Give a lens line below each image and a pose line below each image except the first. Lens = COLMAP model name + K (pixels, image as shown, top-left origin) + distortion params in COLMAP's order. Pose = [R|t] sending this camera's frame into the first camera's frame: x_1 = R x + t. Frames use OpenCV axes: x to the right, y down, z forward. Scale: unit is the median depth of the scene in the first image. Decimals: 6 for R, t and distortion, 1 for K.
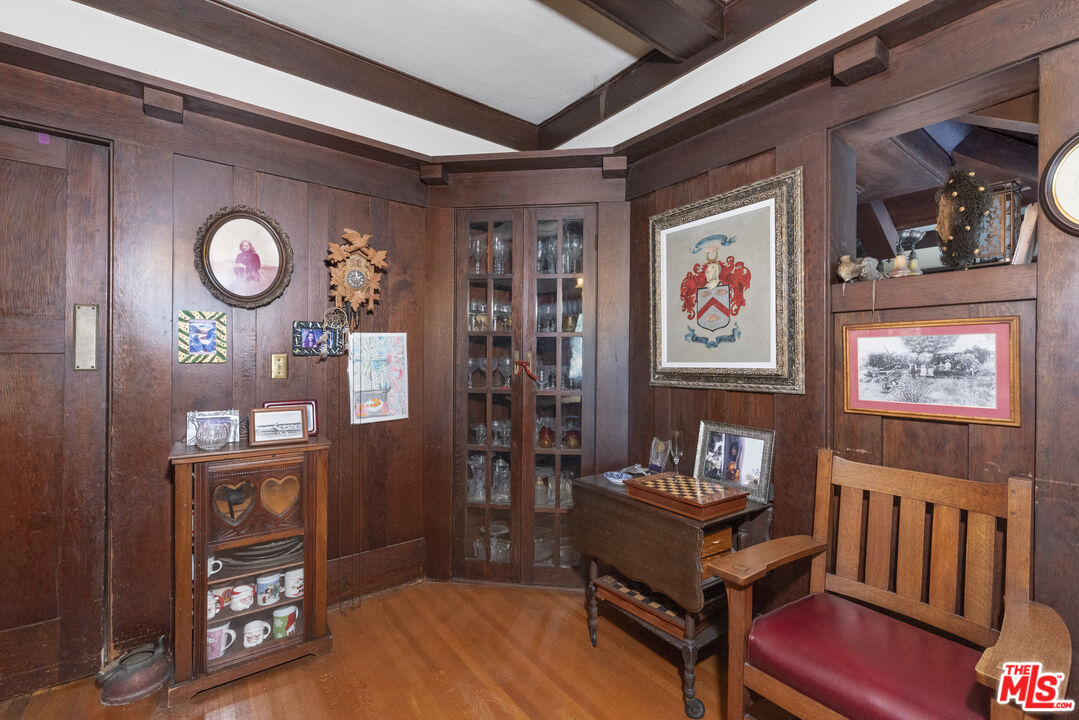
lens RADIAL K [[455.1, 0, 539.6], [0, 455.1, 362.4], [0, 0, 1]] dist [0.000952, 0.000001]
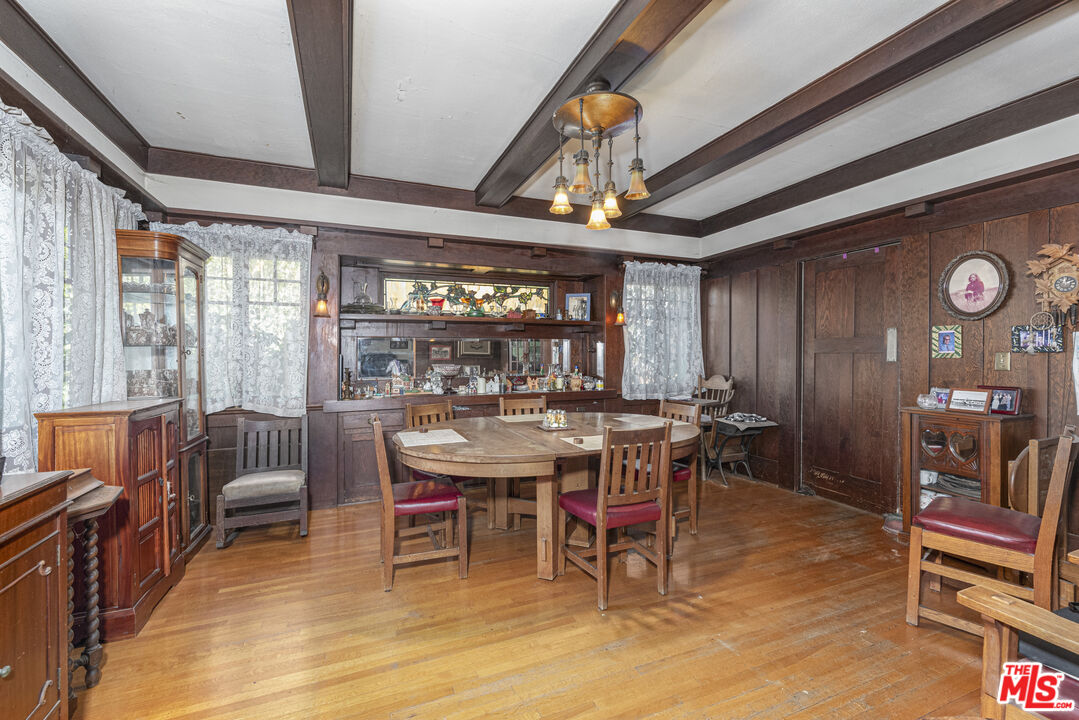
lens RADIAL K [[455.1, 0, 539.4], [0, 455.1, 359.8], [0, 0, 1]] dist [0.000952, 0.000001]
pose [[-0.238839, 0.004486, -0.971049, 1.105711], [-0.007180, 0.999954, 0.006385, 0.006616], [0.971033, 0.008497, -0.238796, 0.003471]]
